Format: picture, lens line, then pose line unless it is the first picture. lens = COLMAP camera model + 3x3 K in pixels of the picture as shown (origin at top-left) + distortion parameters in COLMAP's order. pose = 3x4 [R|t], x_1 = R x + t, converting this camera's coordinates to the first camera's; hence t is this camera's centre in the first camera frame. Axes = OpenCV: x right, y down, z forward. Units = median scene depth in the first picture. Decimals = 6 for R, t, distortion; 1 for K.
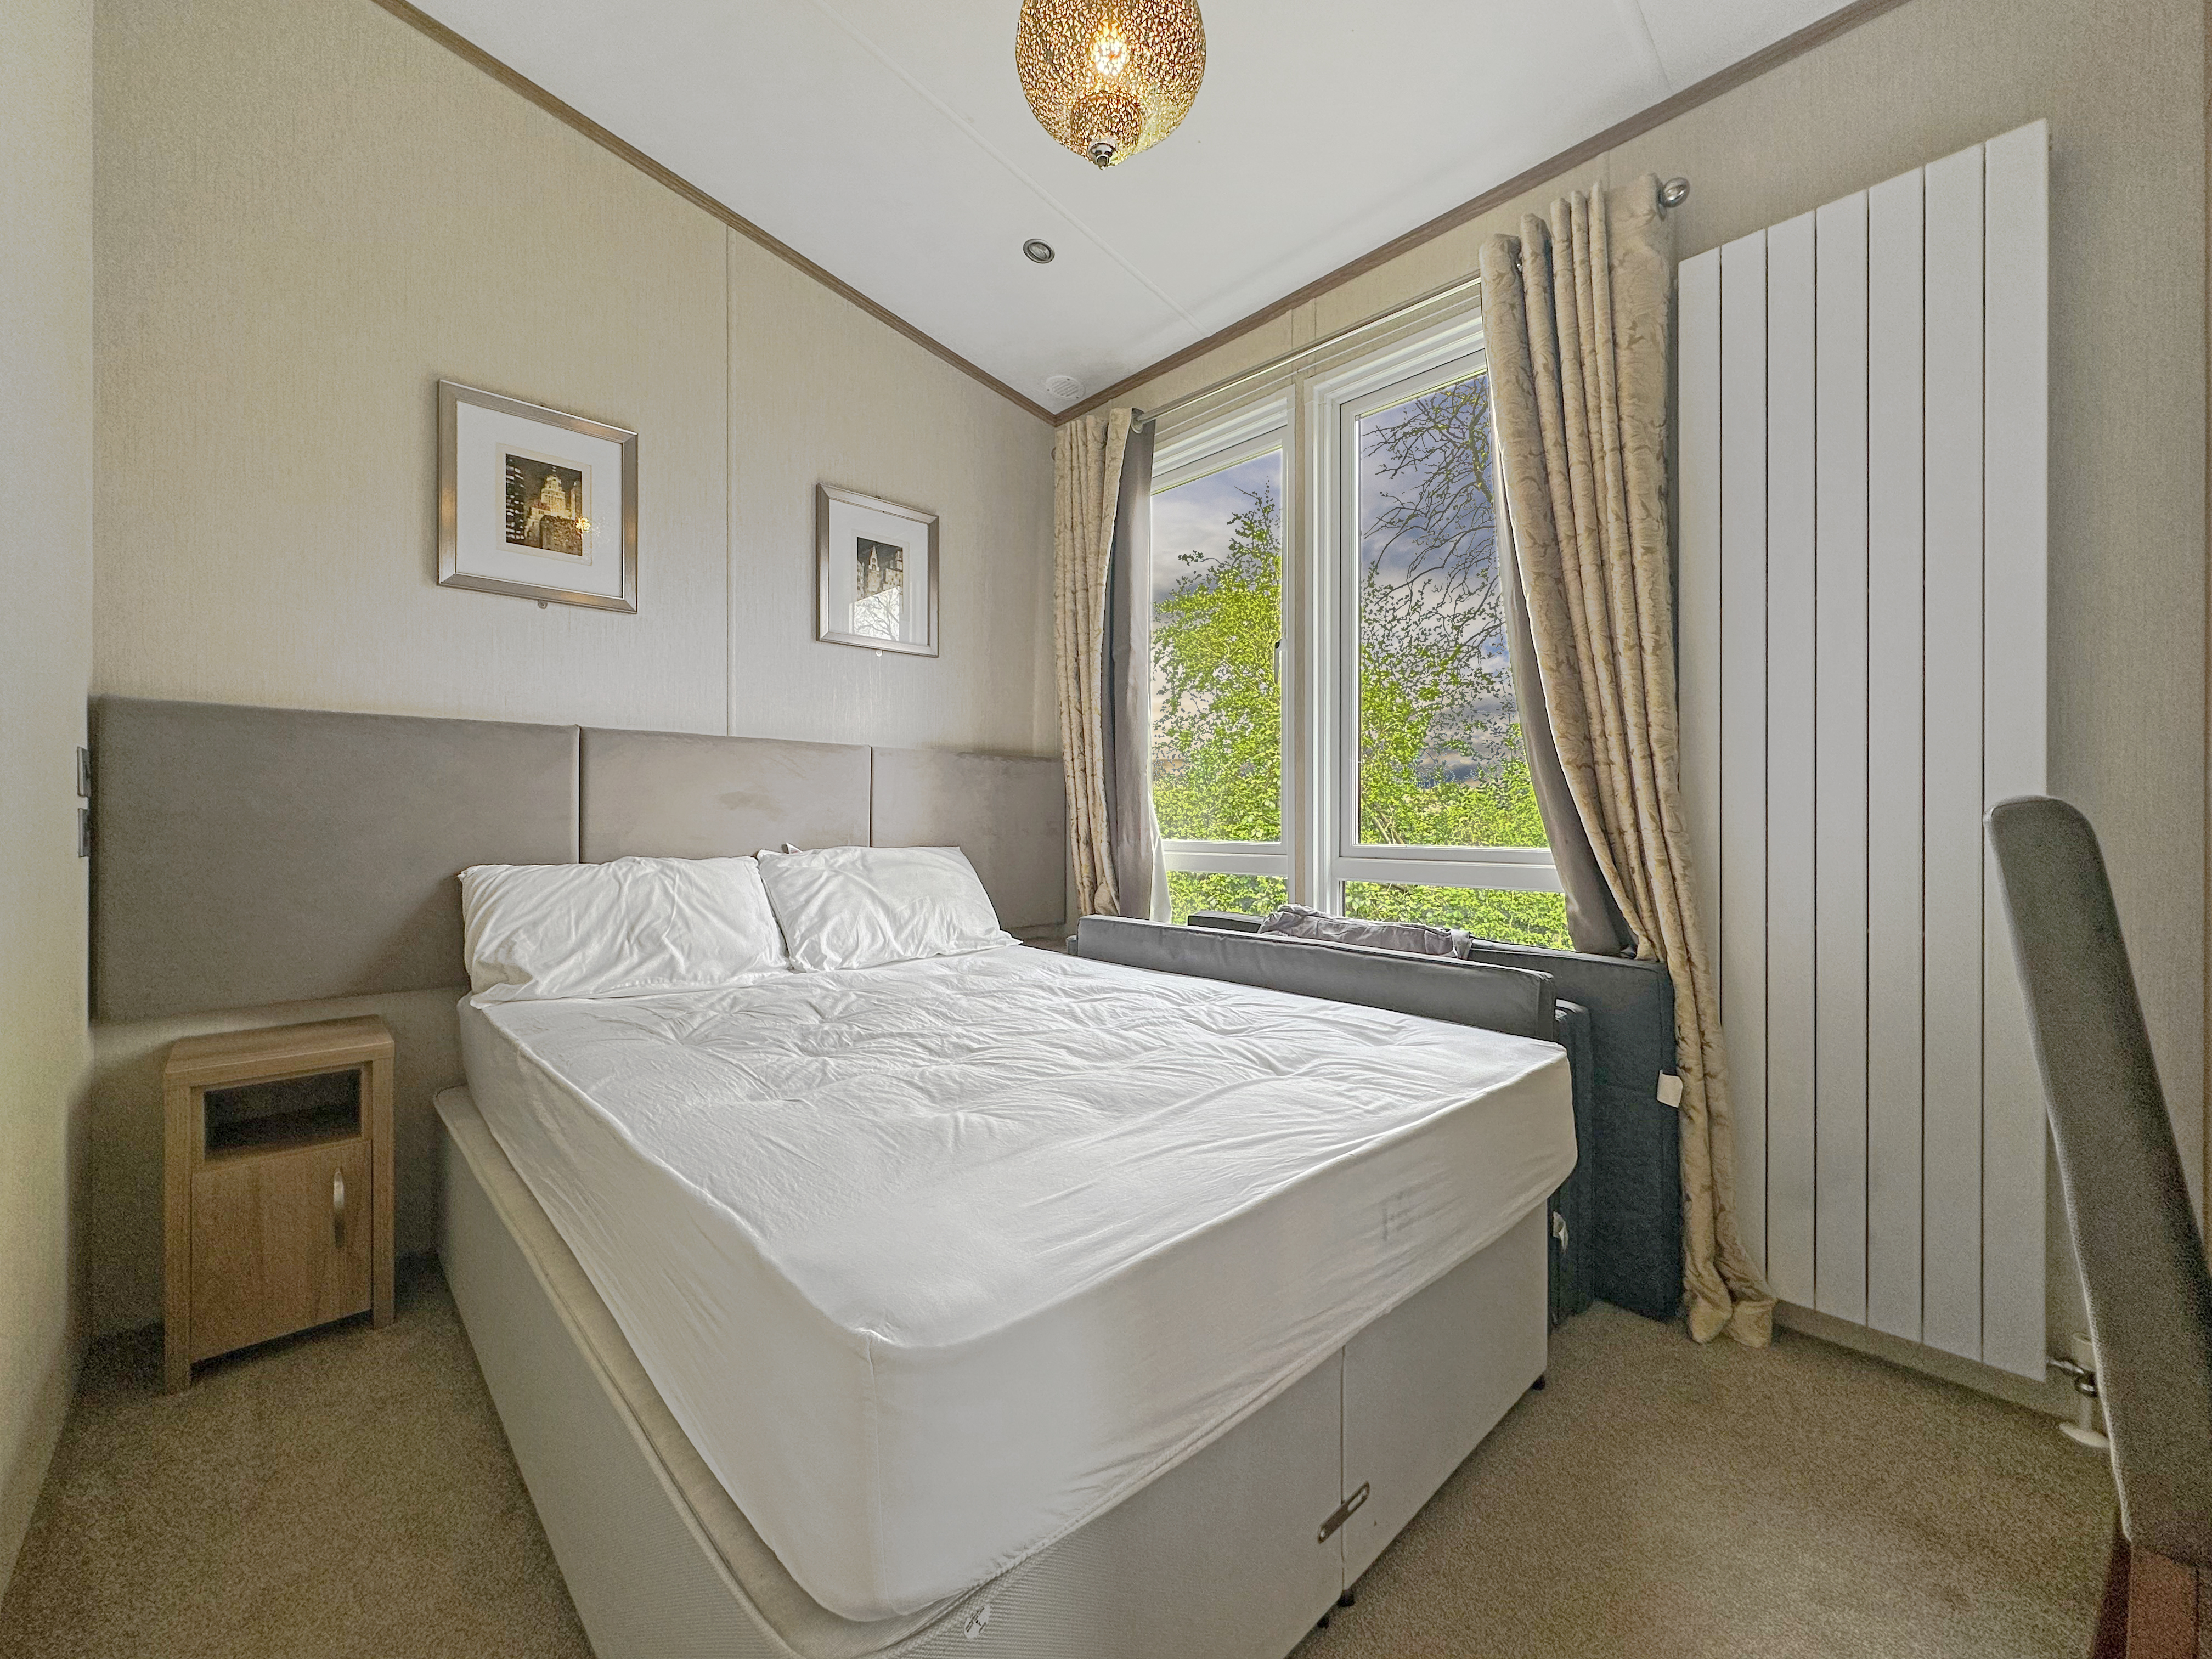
lens RADIAL K [[888.2, 0, 1105.5], [0, 888.2, 821.8], [0, 0, 1]] dist [0.001182, -0.000083]
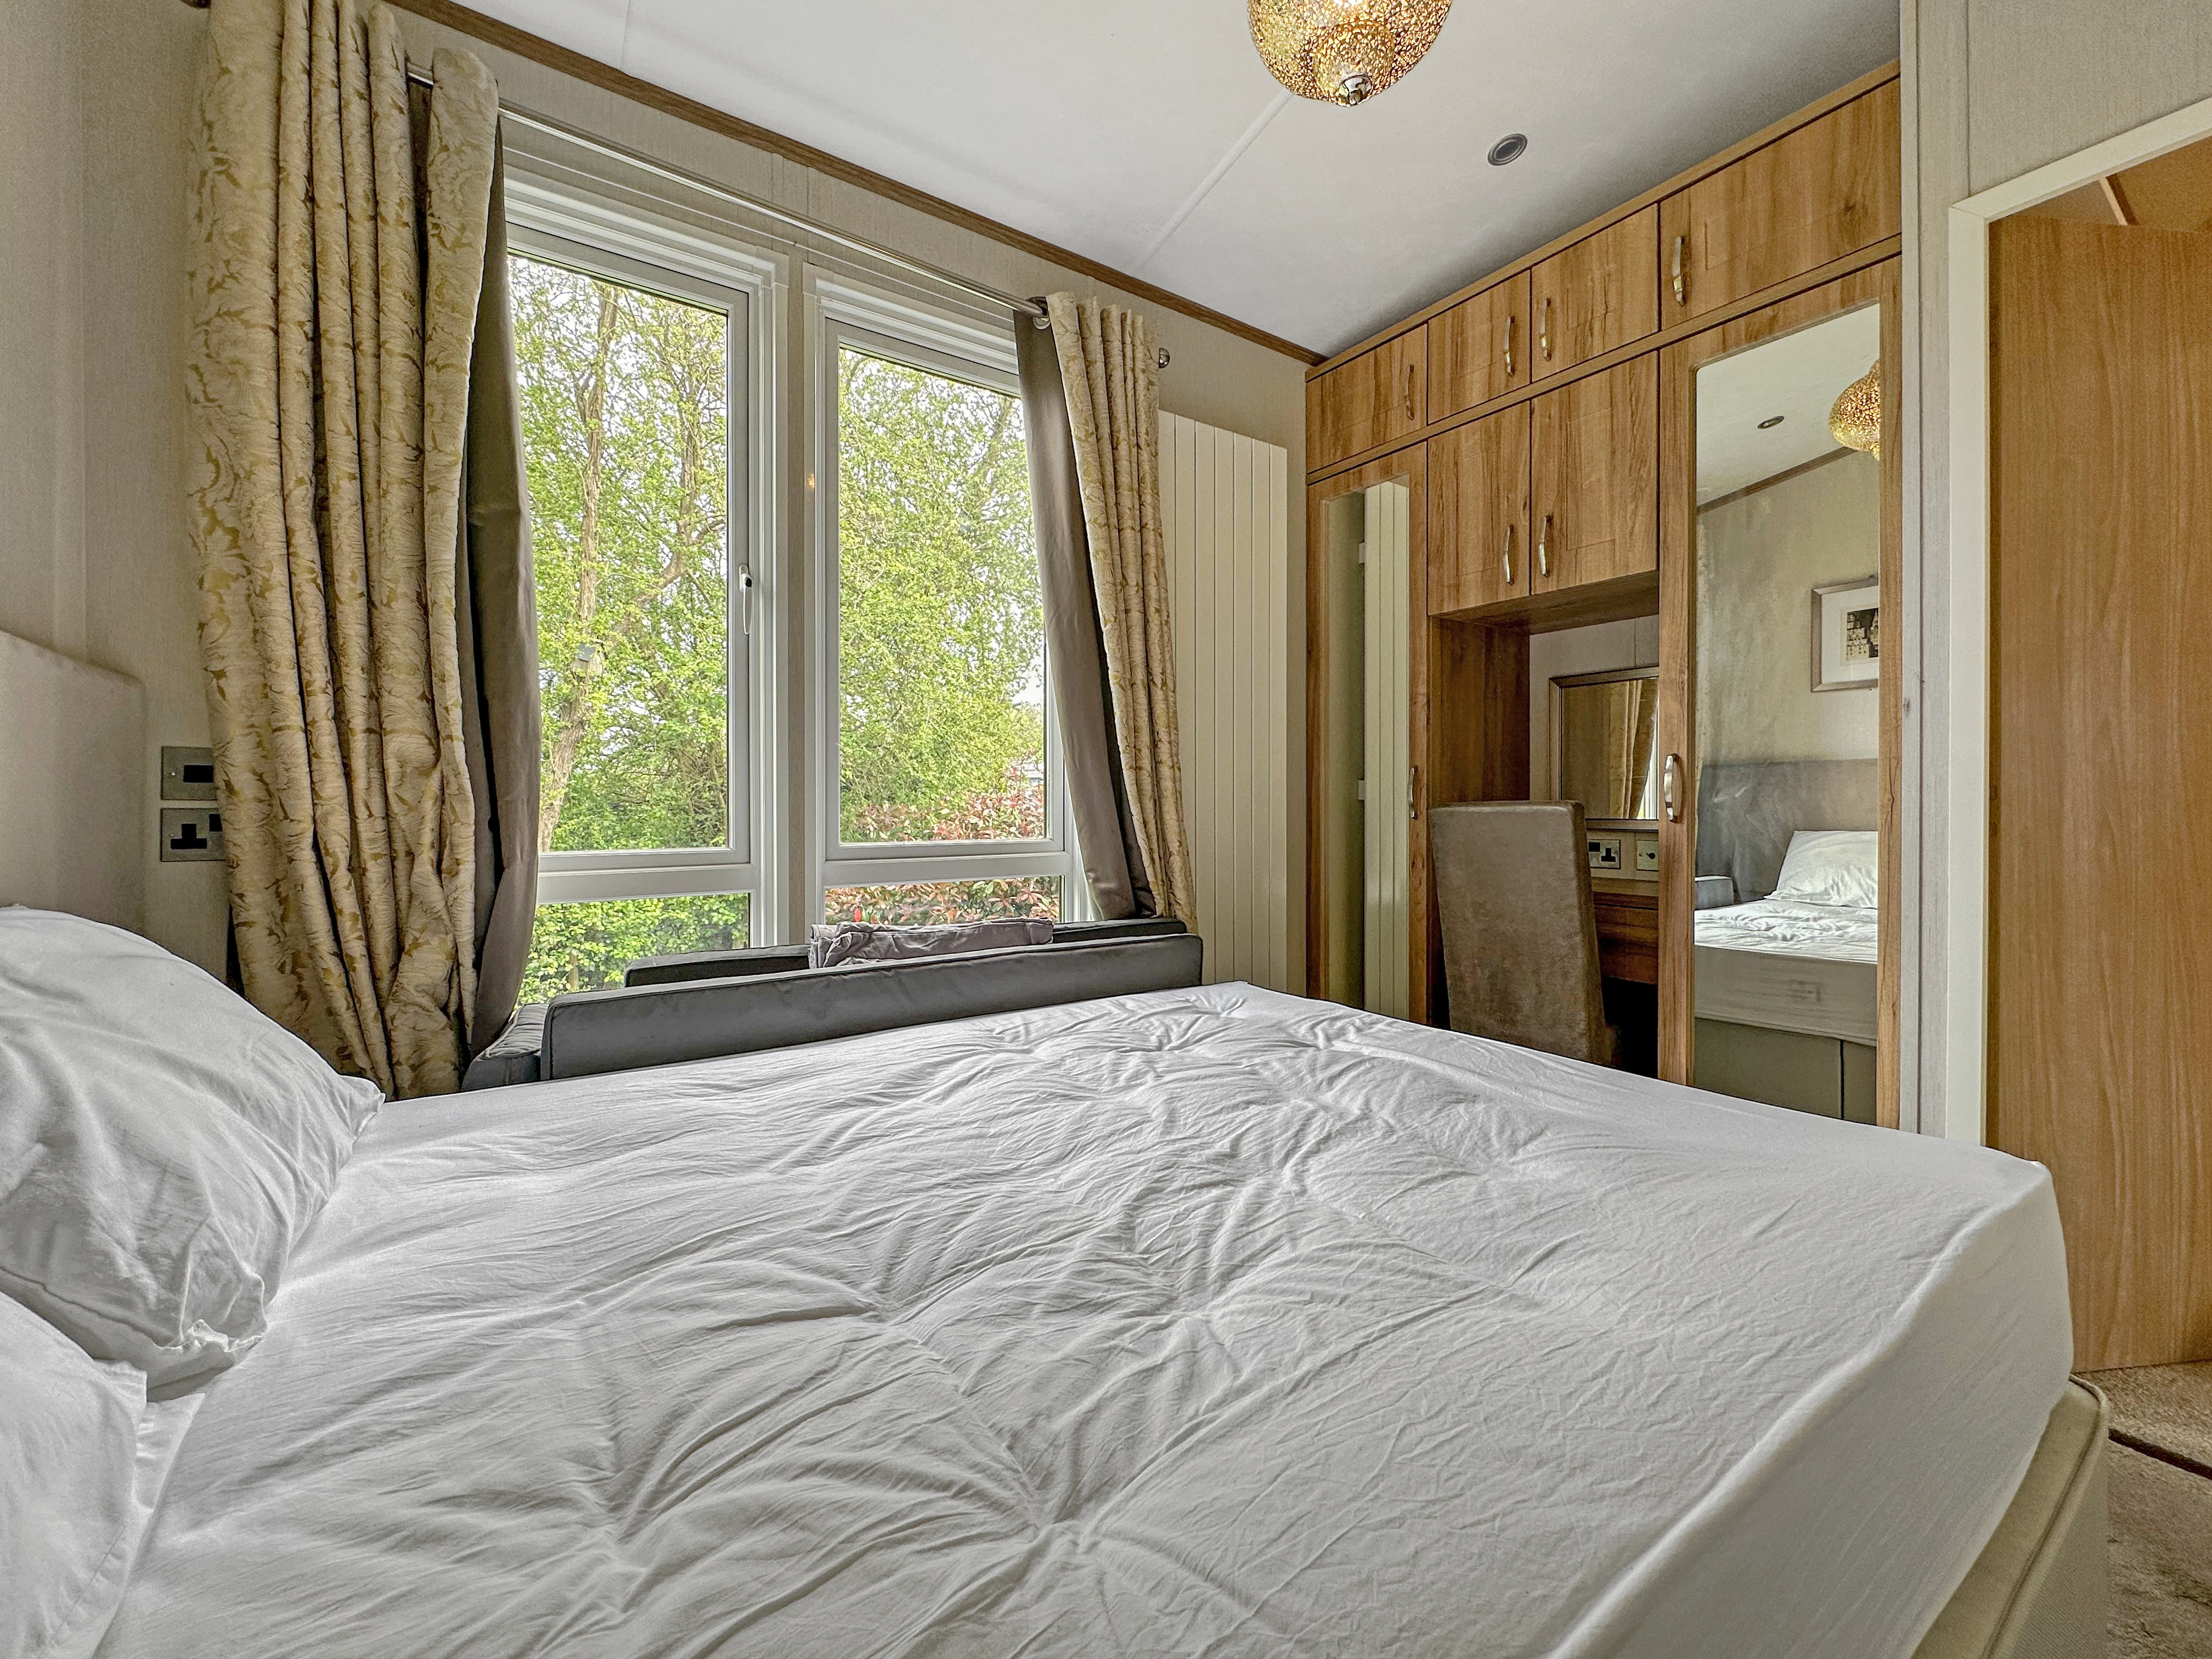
lens RADIAL K [[888.2, 0, 1105.5], [0, 888.2, 821.8], [0, 0, 1]] dist [0.001182, -0.000083]
pose [[0.158093, -0.015996, 0.987295, -0.738925], [0.009002, 0.999851, 0.014758, -0.010106], [-0.987383, 0.006555, 0.158214, 0.866730]]
